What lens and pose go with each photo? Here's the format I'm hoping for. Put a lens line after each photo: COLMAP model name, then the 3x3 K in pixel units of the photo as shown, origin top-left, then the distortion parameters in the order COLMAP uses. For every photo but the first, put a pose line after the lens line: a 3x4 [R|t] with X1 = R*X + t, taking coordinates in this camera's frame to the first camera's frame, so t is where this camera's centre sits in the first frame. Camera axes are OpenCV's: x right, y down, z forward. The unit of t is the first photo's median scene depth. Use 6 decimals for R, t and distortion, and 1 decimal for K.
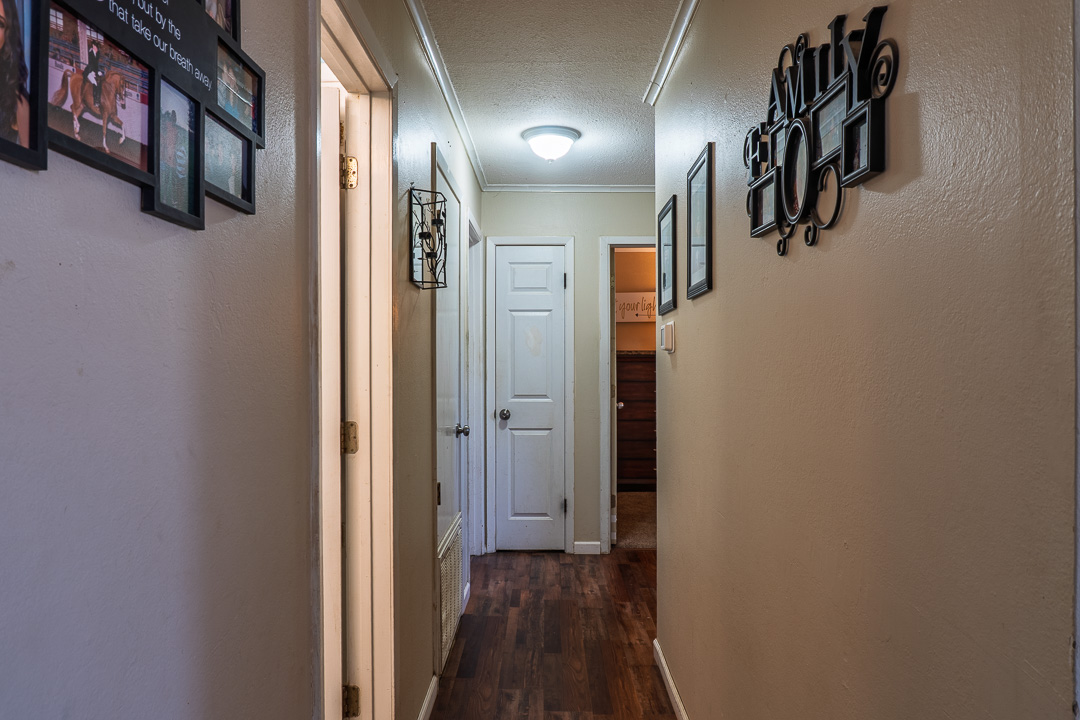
lens RADIAL K [[726.1, 0, 541.5], [0, 726.1, 357.5], [0, 0, 1]] dist [-0.017207, 0.002287]
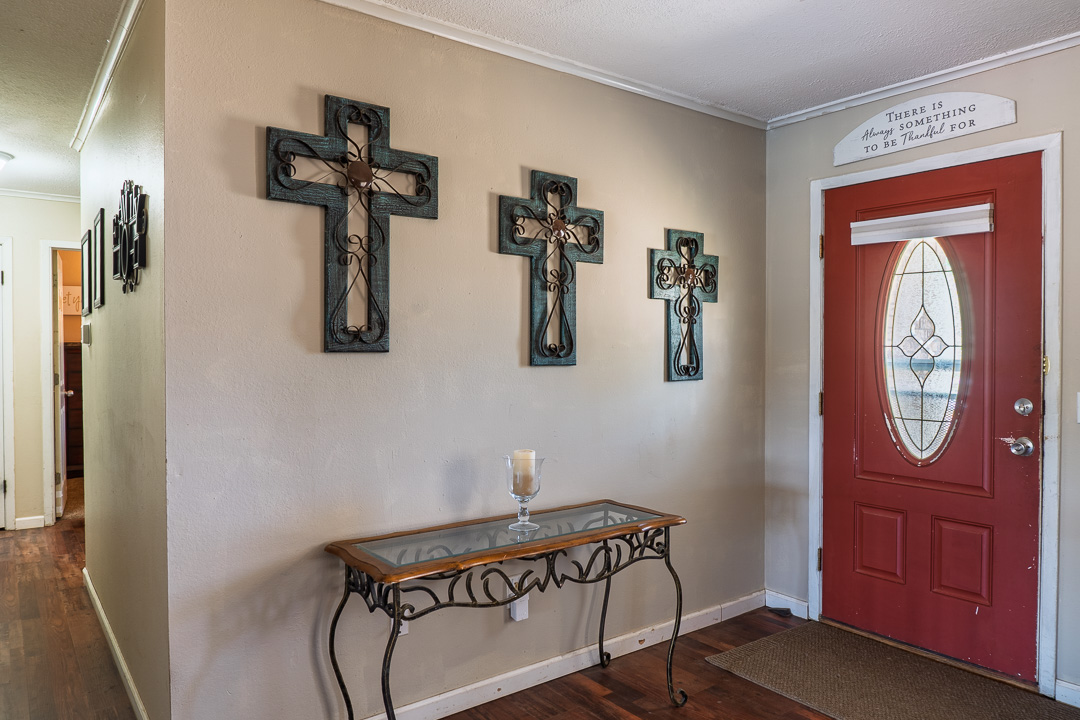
lens RADIAL K [[726.1, 0, 540.0], [0, 726.1, 353.5], [0, 0, 1]] dist [-0.017207, 0.002287]
pose [[0.794306, -0.007559, 0.607471, 0.016839], [0.003748, 0.999965, 0.007542, 0.001453], [-0.607507, -0.003714, 0.794306, -0.334861]]
